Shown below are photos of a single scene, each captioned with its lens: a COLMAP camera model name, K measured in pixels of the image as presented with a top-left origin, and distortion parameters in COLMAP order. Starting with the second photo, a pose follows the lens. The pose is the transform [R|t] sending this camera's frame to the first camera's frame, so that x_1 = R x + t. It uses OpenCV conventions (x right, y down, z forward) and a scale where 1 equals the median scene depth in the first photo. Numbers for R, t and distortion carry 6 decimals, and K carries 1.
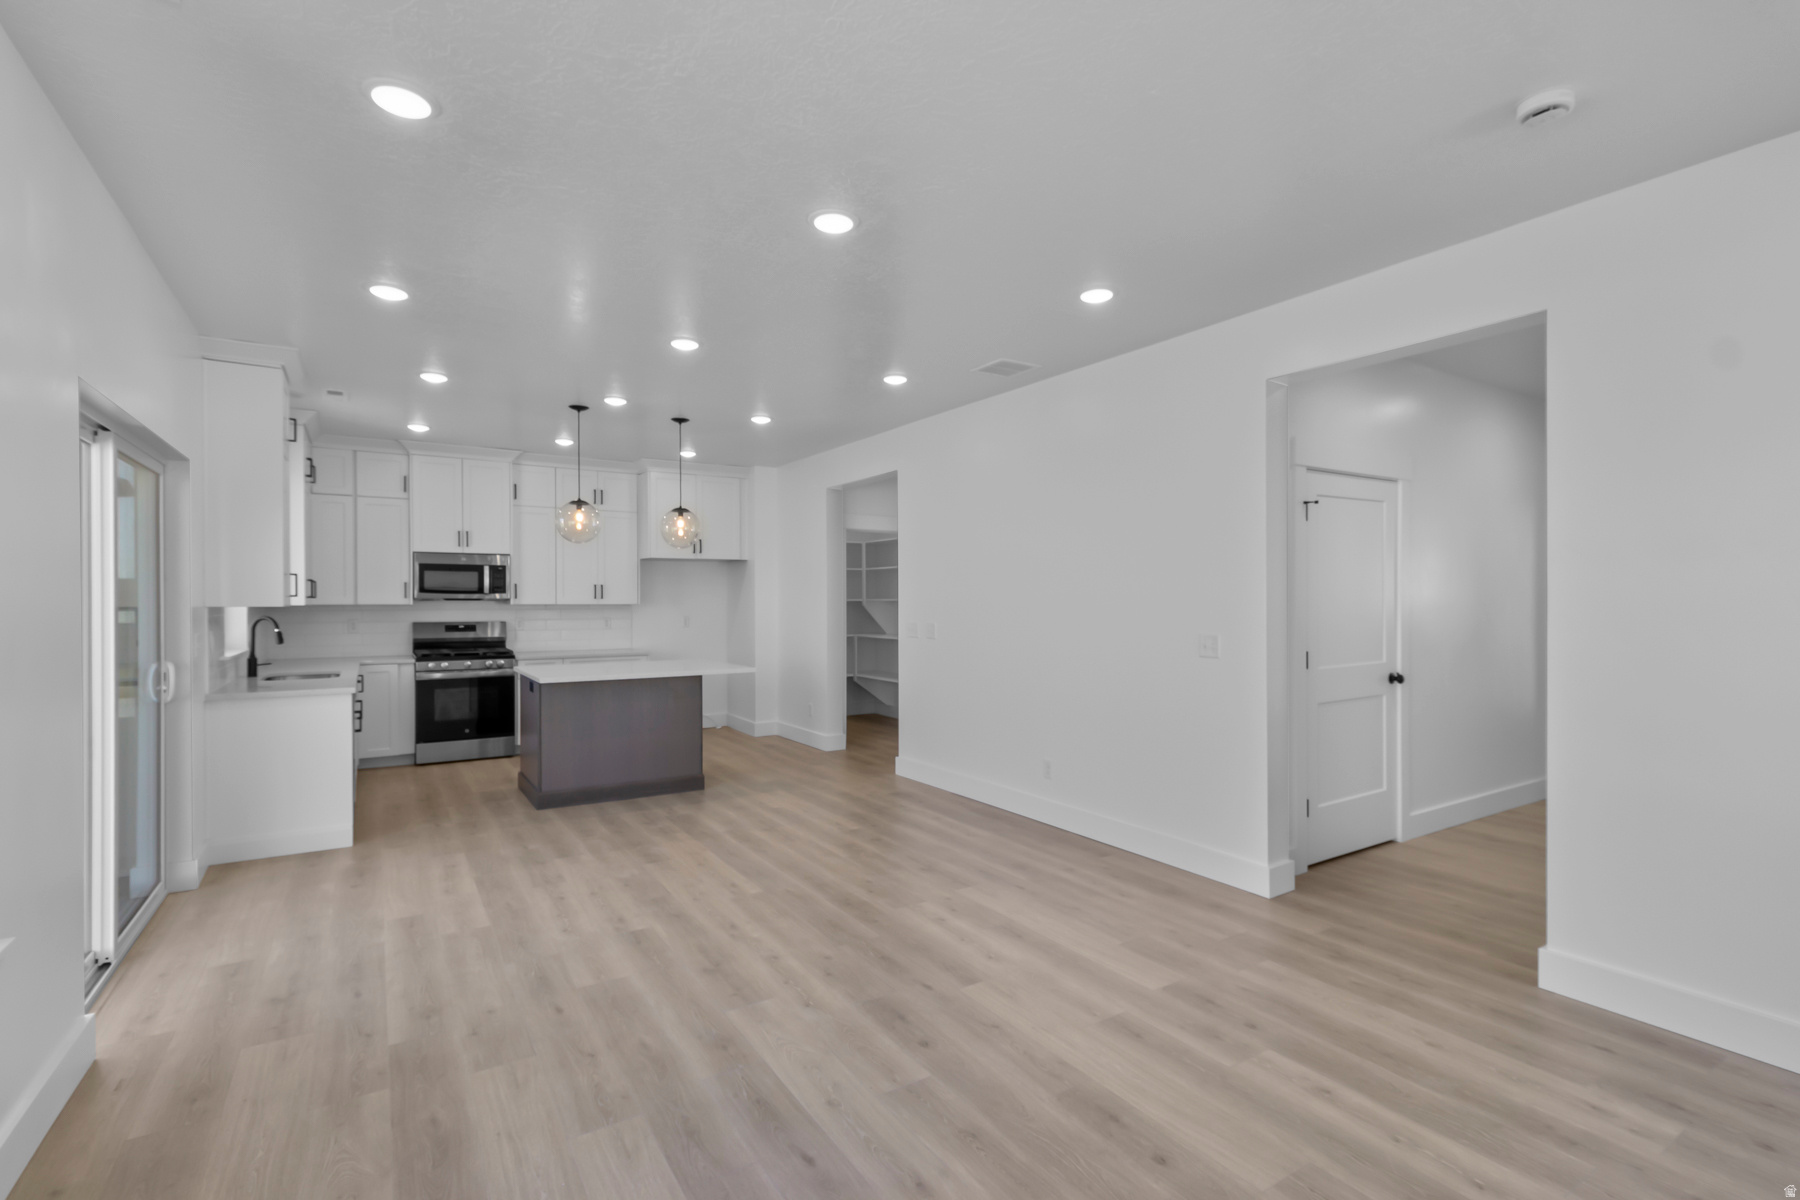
lens RADIAL K [[838.3, 0, 905.3], [0, 838.3, 600.5], [0, 0, 1]] dist [0.004989, -0.000769]
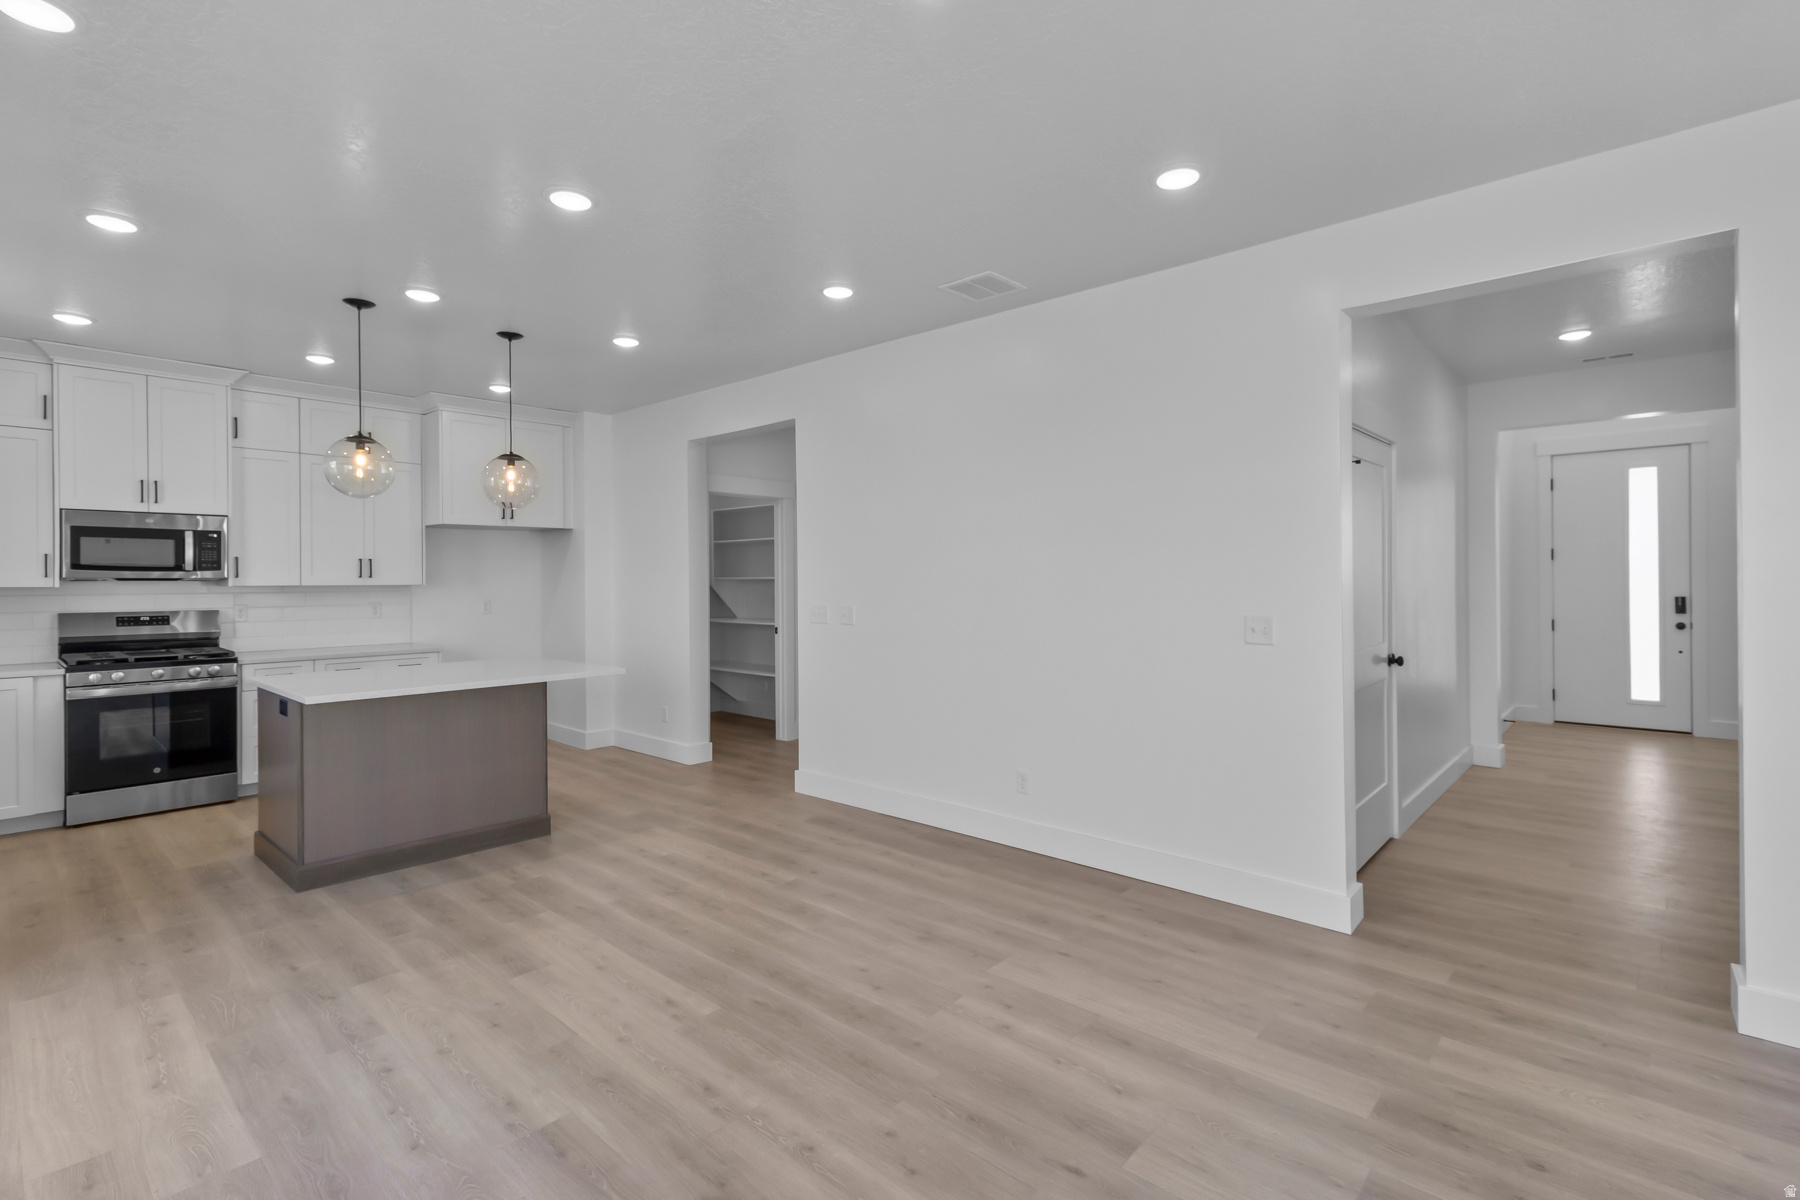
lens RADIAL K [[838.3, 0, 904.8], [0, 838.3, 576.1], [0, 0, 1]] dist [0.004989, -0.000769]
pose [[0.963948, -0.003512, 0.266066, -0.163943], [0.004551, 0.999984, -0.003289, 0.001289], [-0.266050, 0.004381, 0.963949, 0.245814]]
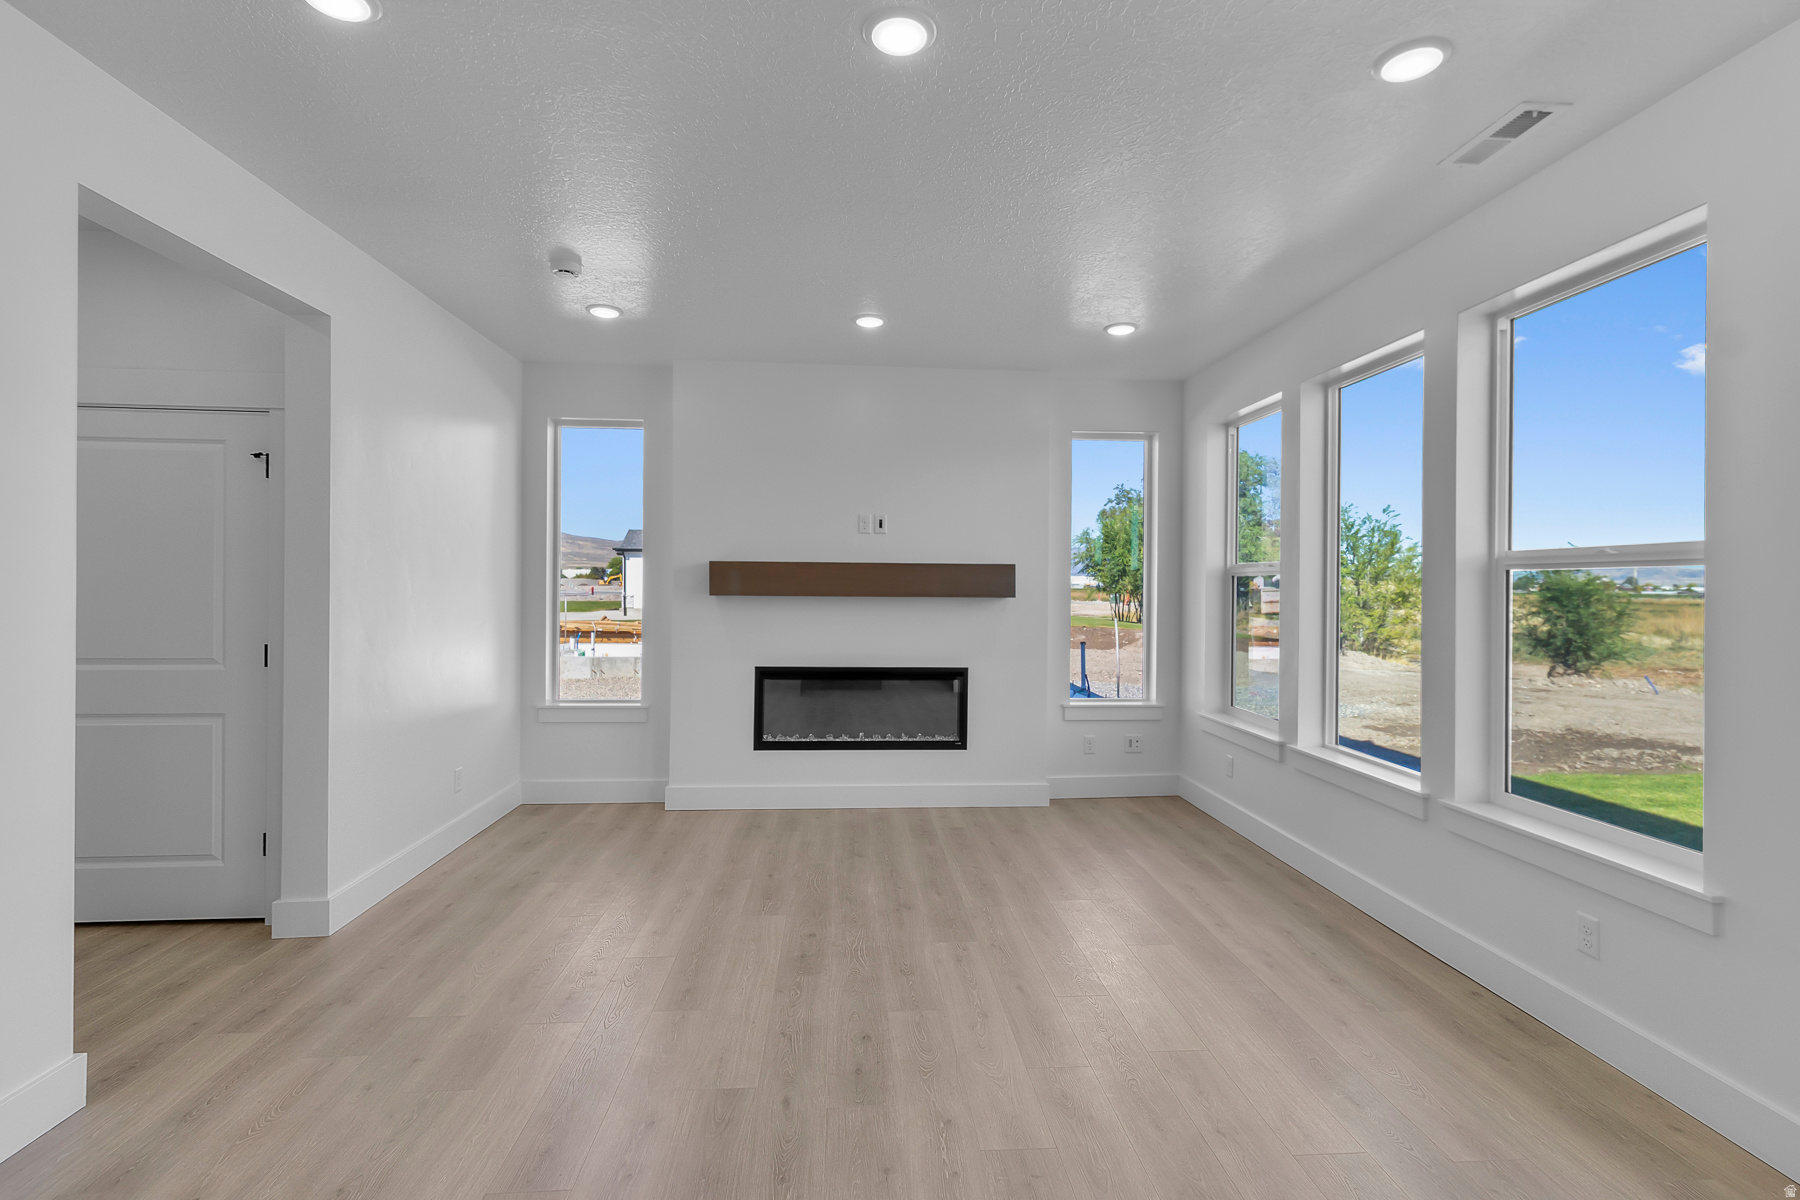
lens RADIAL K [[838.3, 0, 904.4], [0, 838.3, 591.9], [0, 0, 1]] dist [0.004989, -0.000769]
pose [[-0.880515, -0.008941, 0.473934, -0.250378], [-0.005939, 0.999952, 0.007830, 0.000147], [-0.473981, 0.004079, -0.880526, 0.966595]]
